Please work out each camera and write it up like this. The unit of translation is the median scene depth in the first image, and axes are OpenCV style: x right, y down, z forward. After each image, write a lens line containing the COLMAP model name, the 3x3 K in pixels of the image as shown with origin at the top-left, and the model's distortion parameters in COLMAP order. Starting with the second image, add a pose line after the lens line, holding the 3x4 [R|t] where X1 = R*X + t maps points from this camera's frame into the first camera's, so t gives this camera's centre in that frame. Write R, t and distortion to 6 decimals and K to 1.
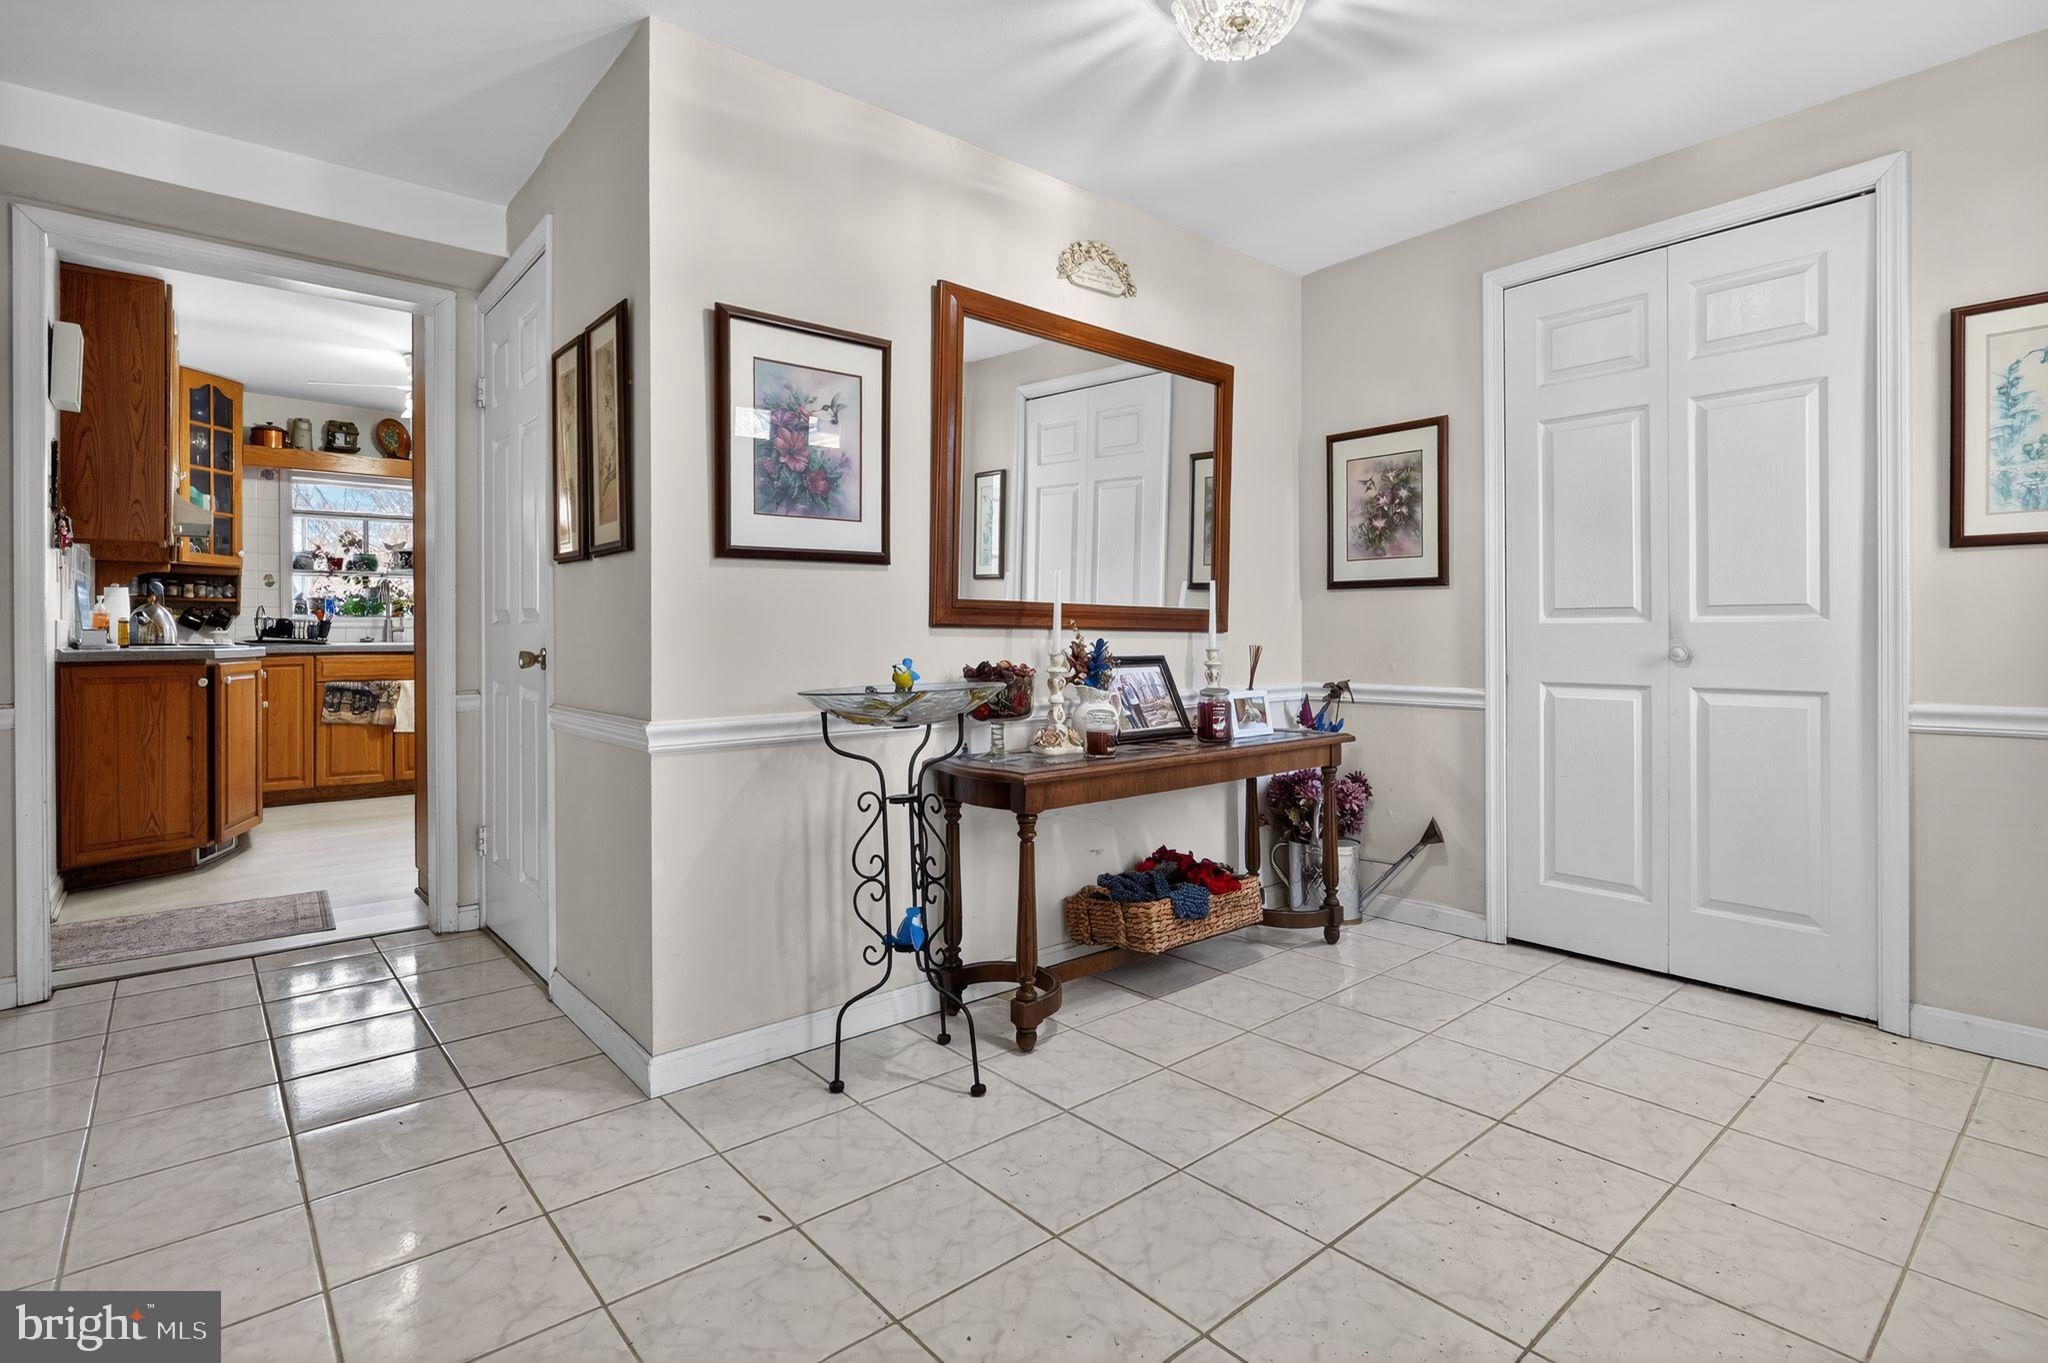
lens RADIAL K [[976.8, 0, 1019.8], [0, 976.8, 636.5], [0, 0, 1]] dist [0.001144, 0.001159]
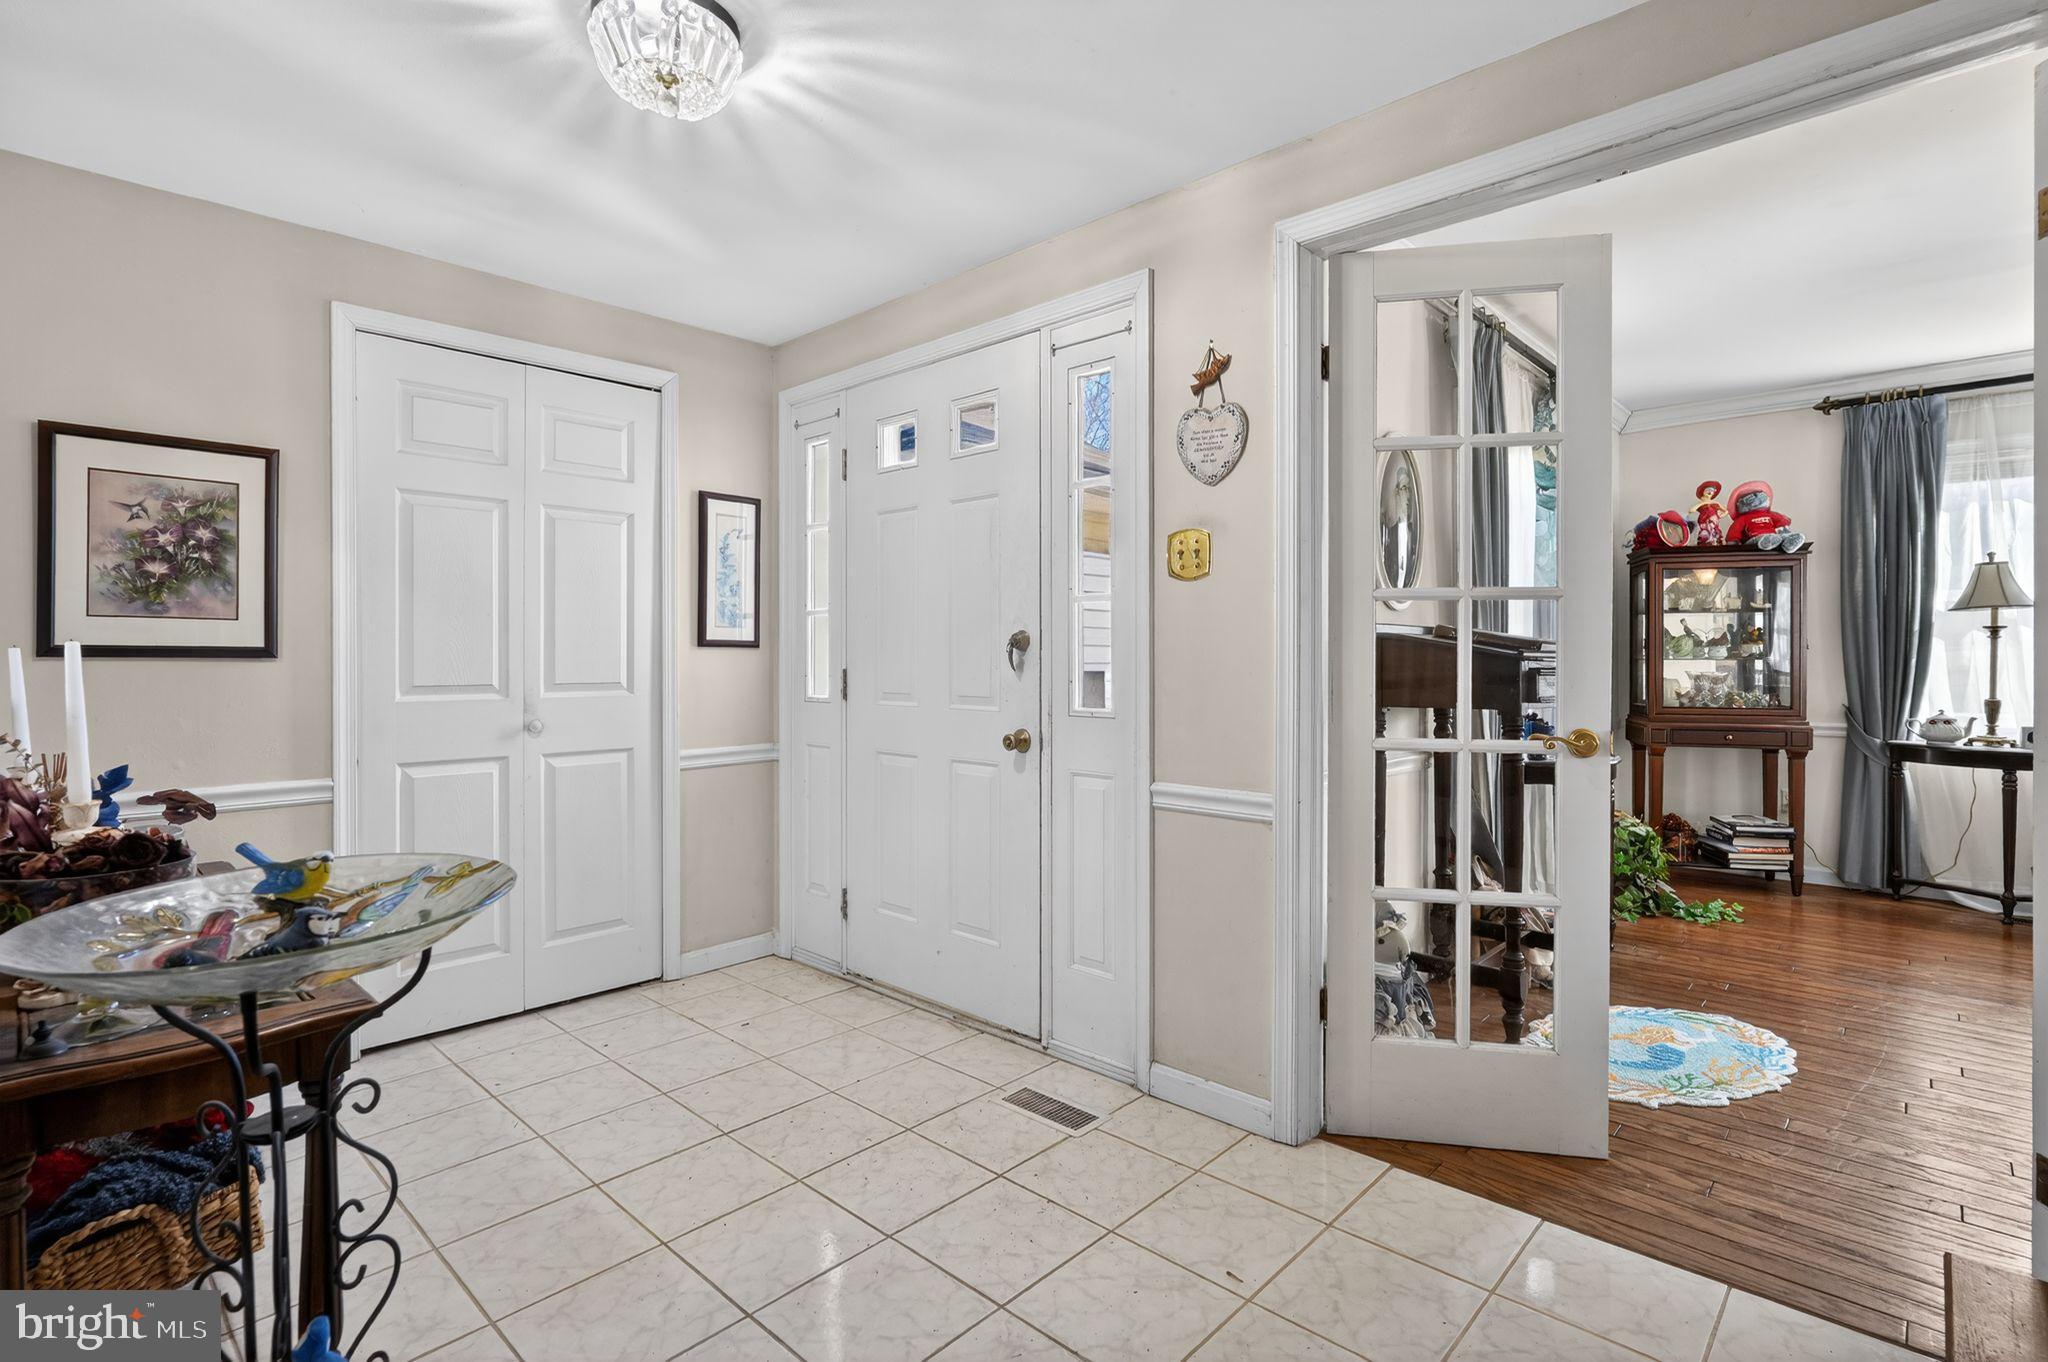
lens RADIAL K [[999.4, 0, 1027.7], [0, 999.4, 660.0], [0, 0, 1]] dist [0.000039, -0.000481]
pose [[-0.111143, -0.001046, 0.993804, -0.537289], [0.003205, 0.999994, 0.001411, -0.057691], [-0.993799, 0.003342, -0.111139, 0.543983]]
